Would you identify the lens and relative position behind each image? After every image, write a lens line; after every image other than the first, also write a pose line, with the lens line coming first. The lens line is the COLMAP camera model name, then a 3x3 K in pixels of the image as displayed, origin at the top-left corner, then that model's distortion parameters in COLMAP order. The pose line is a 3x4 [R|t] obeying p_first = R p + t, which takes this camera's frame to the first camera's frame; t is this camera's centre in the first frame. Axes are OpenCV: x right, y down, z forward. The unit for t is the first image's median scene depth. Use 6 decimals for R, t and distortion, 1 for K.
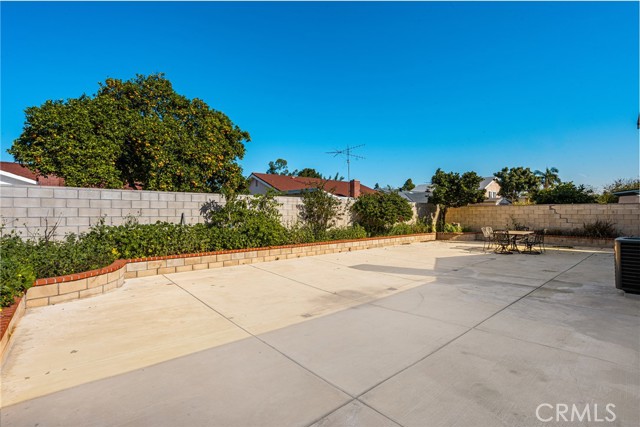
lens RADIAL K [[291.4, 0, 320.0], [0, 291.4, 213.5], [0, 0, 1]] dist [-0.001184, -0.000076]
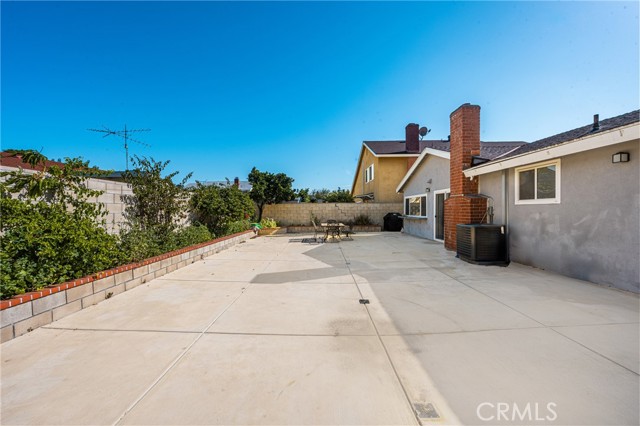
lens RADIAL K [[254.3, 0, 320.0], [0, 254.3, 213.0], [0, 0, 1]] dist [-0.002676, 0.000123]
pose [[0.662789, -0.012964, 0.748694, -0.196134], [0.007457, 0.999915, 0.010712, 0.004080], [-0.748769, -0.001517, 0.662829, 0.344902]]
